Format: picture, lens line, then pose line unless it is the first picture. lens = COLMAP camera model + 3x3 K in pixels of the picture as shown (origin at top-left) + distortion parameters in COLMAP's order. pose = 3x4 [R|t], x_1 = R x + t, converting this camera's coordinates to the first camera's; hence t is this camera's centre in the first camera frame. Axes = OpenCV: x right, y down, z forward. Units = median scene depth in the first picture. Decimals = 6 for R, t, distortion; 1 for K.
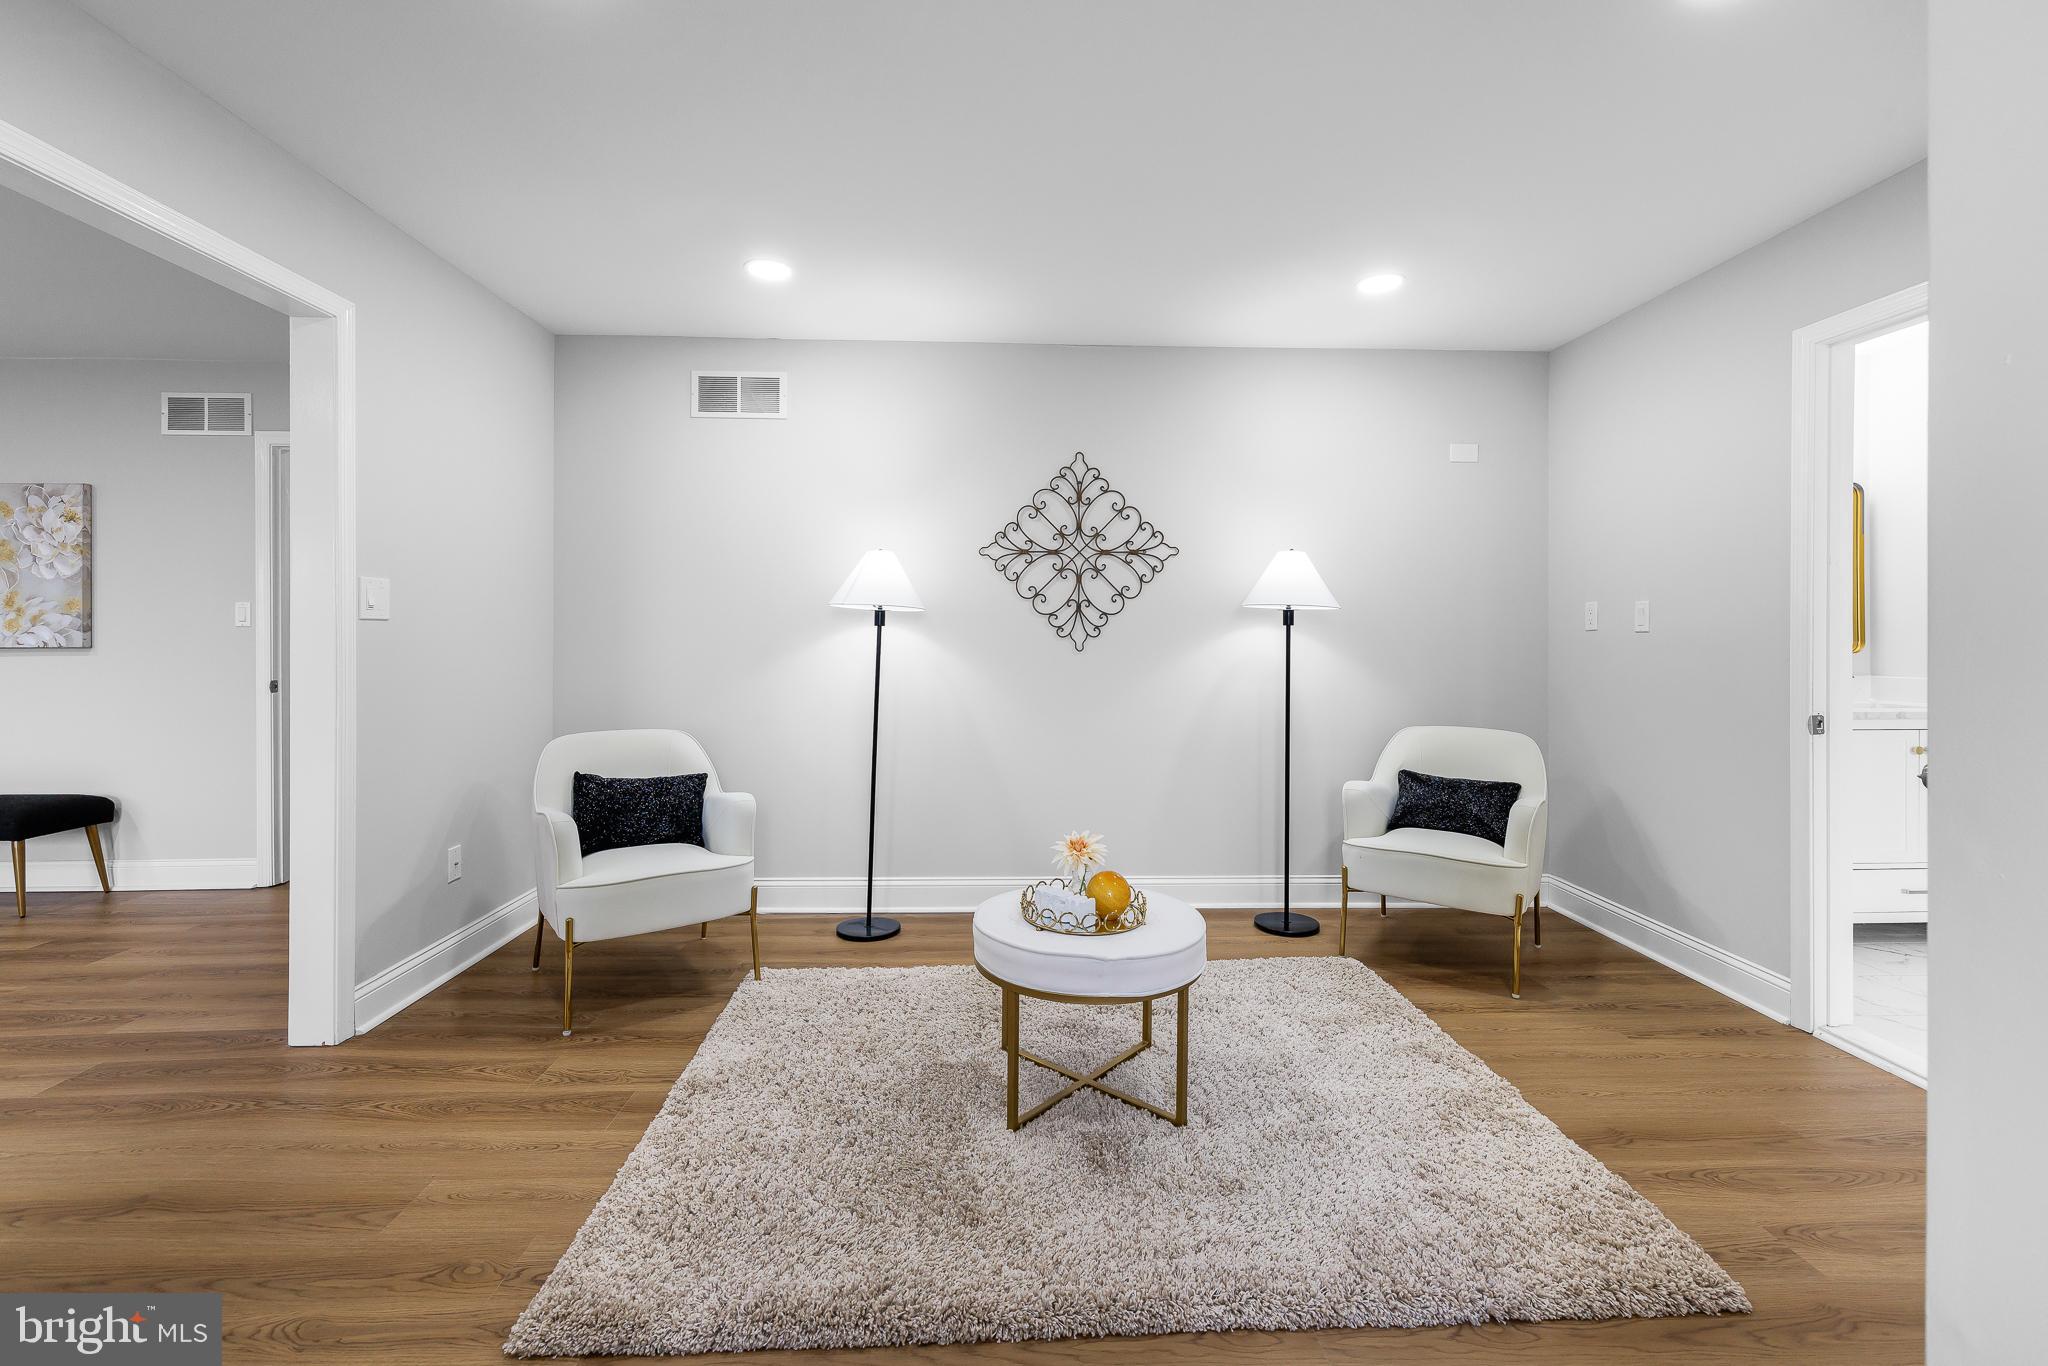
lens RADIAL K [[866.3, 0, 1021.5], [0, 866.3, 648.3], [0, 0, 1]] dist [0.002748, 0.000239]
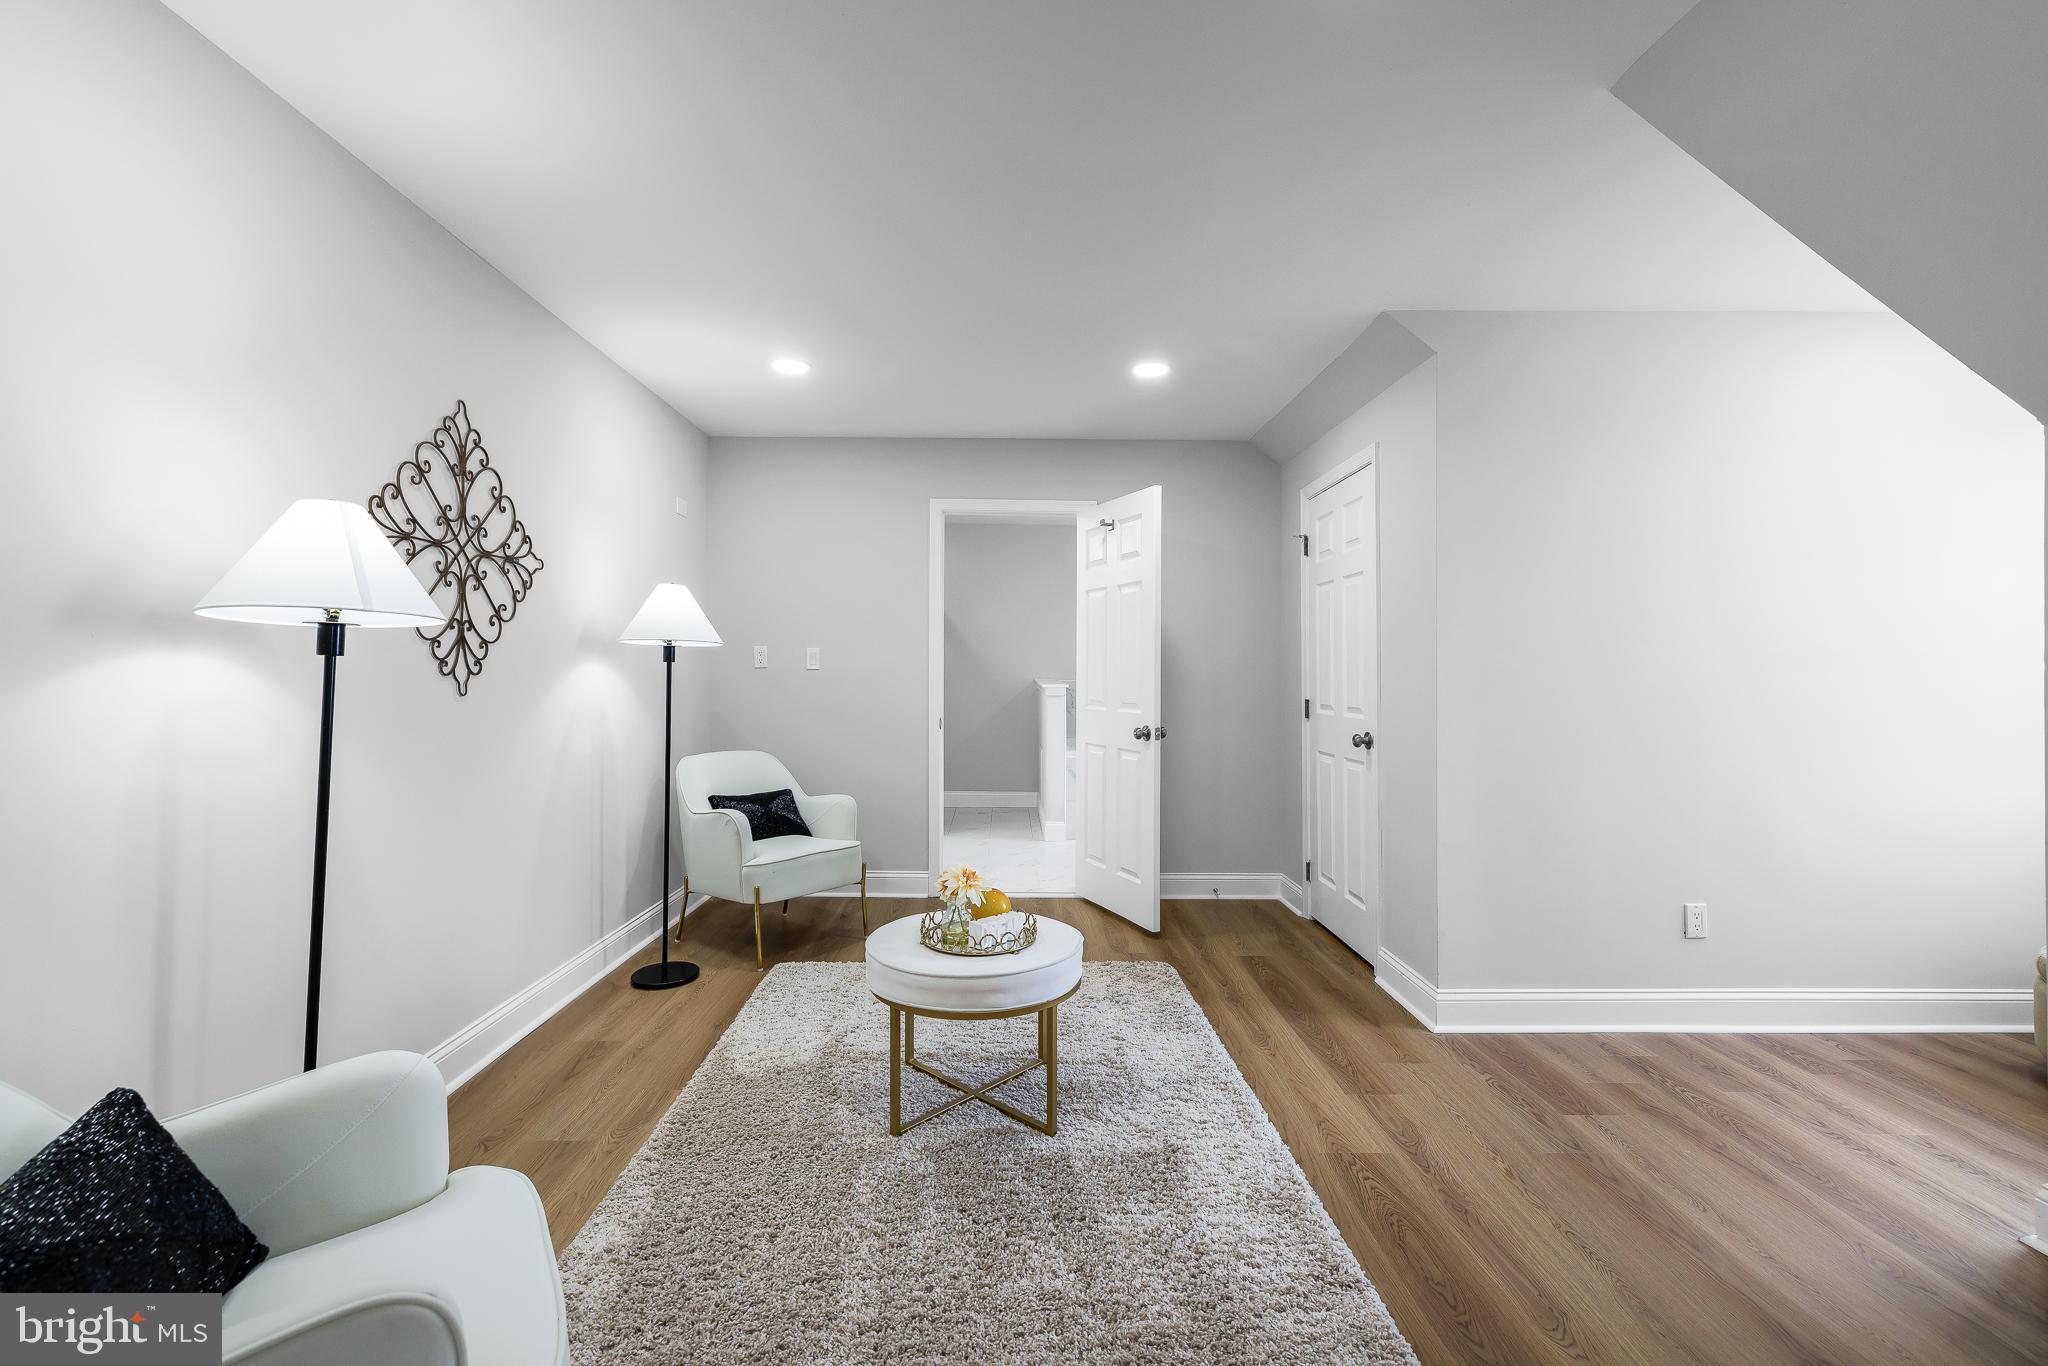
lens RADIAL K [[866.3, 0, 1005.4], [0, 866.3, 684.9], [0, 0, 1]] dist [0.002748, 0.000239]
pose [[0.035766, -0.017461, 0.999208, -0.594625], [-0.001963, 0.999844, 0.017543, -0.017801], [-0.999358, -0.002589, 0.035726, 0.553314]]
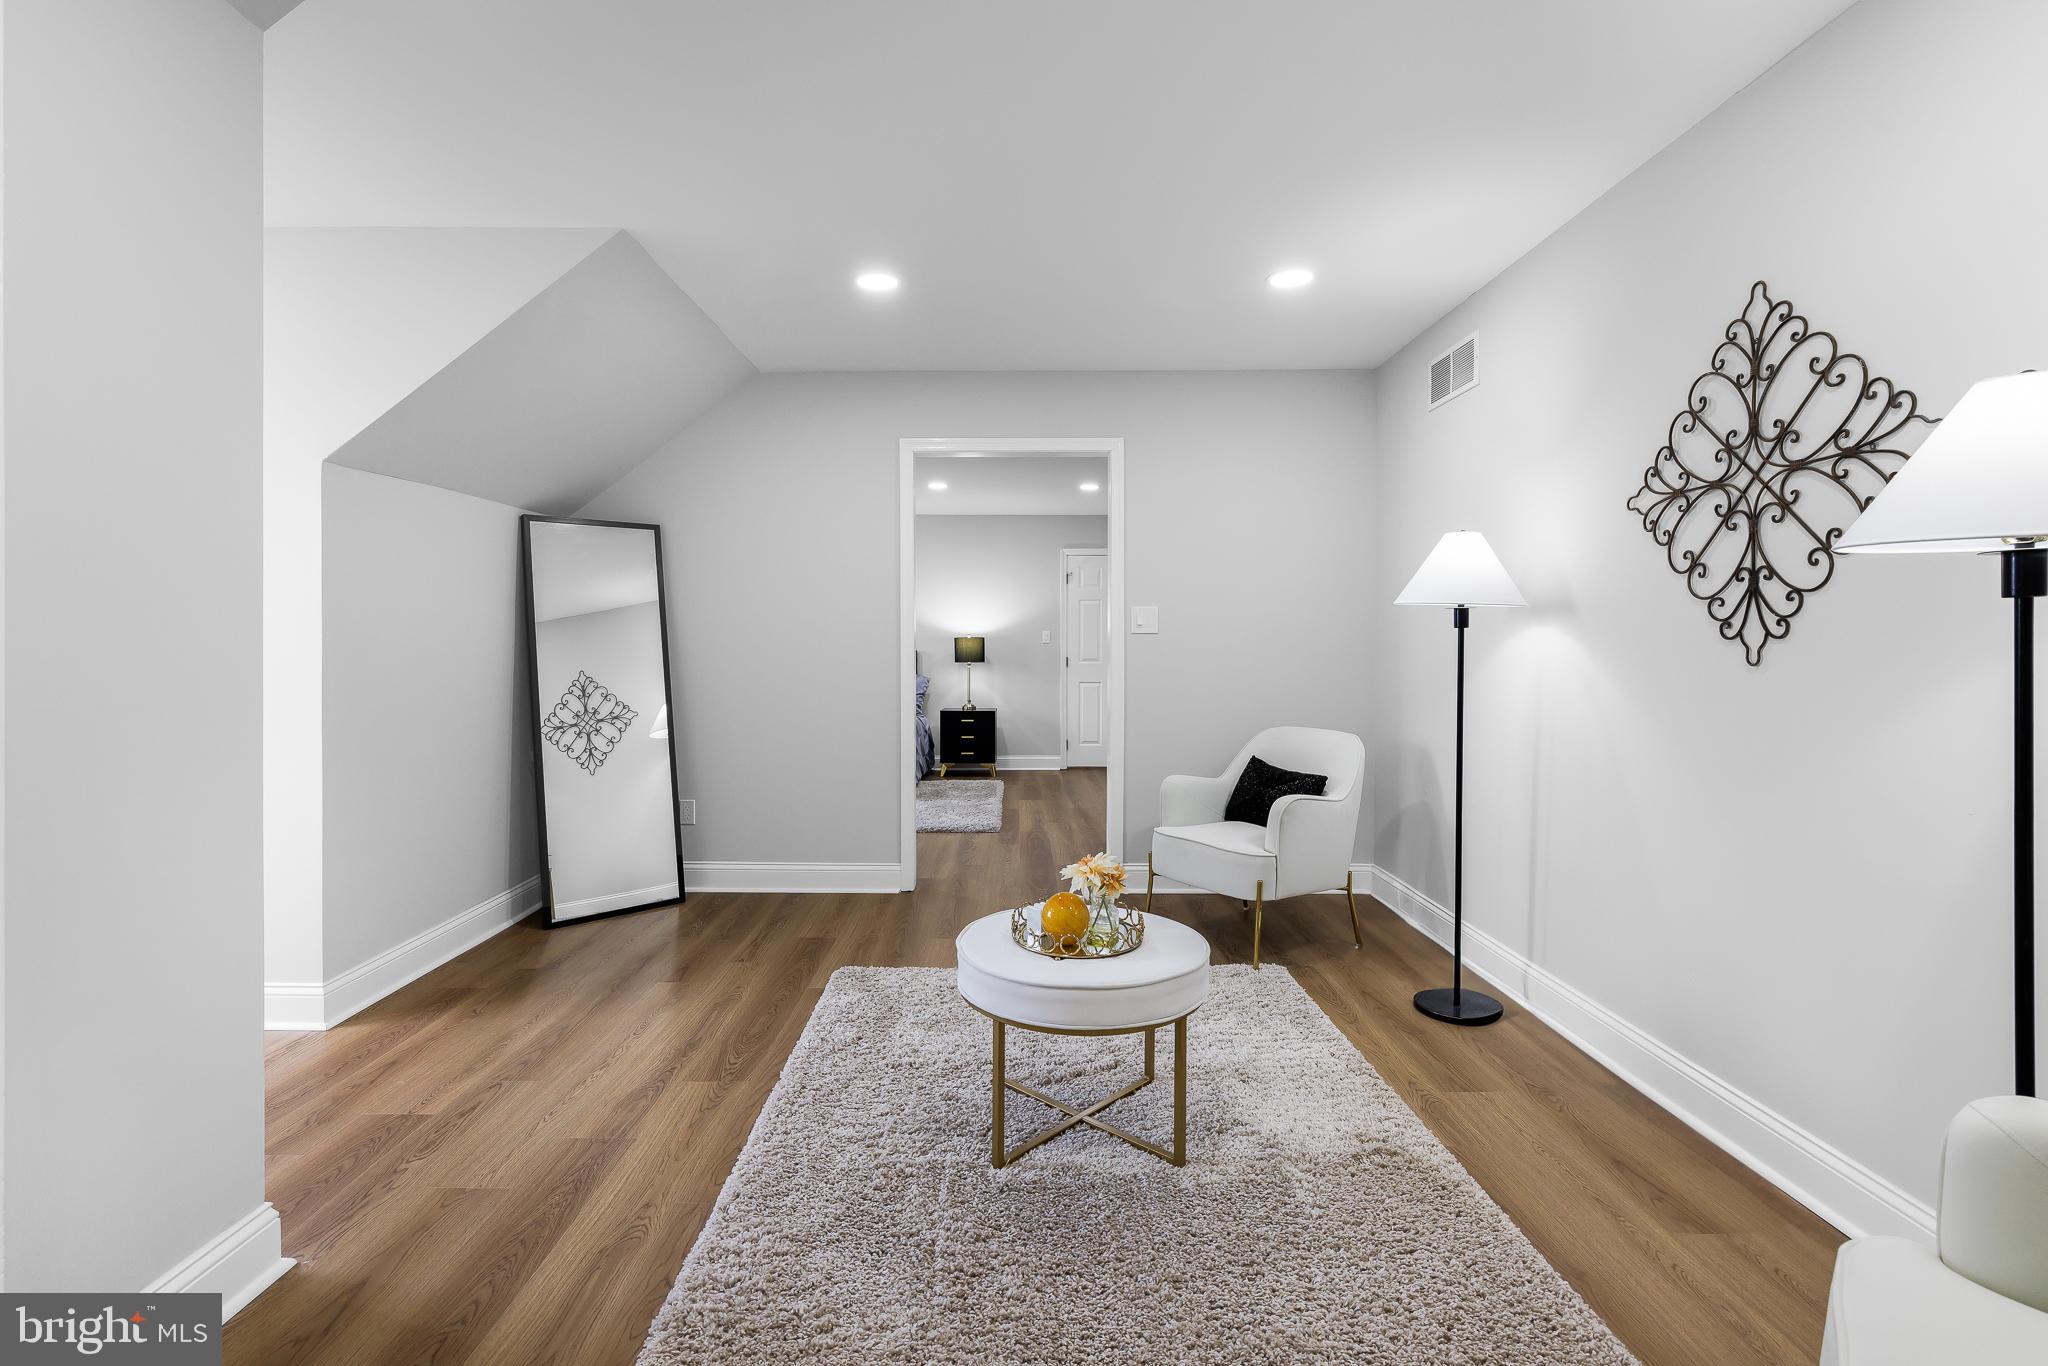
lens RADIAL K [[925.2, 0, 1019.2], [0, 925.2, 665.3], [0, 0, 1]] dist [0.018382, 0.000444]
pose [[-0.030610, 0.016649, -0.999393, 0.644898], [-0.003541, 0.999853, 0.016766, -0.004627], [0.999525, 0.004052, -0.030546, 0.575582]]
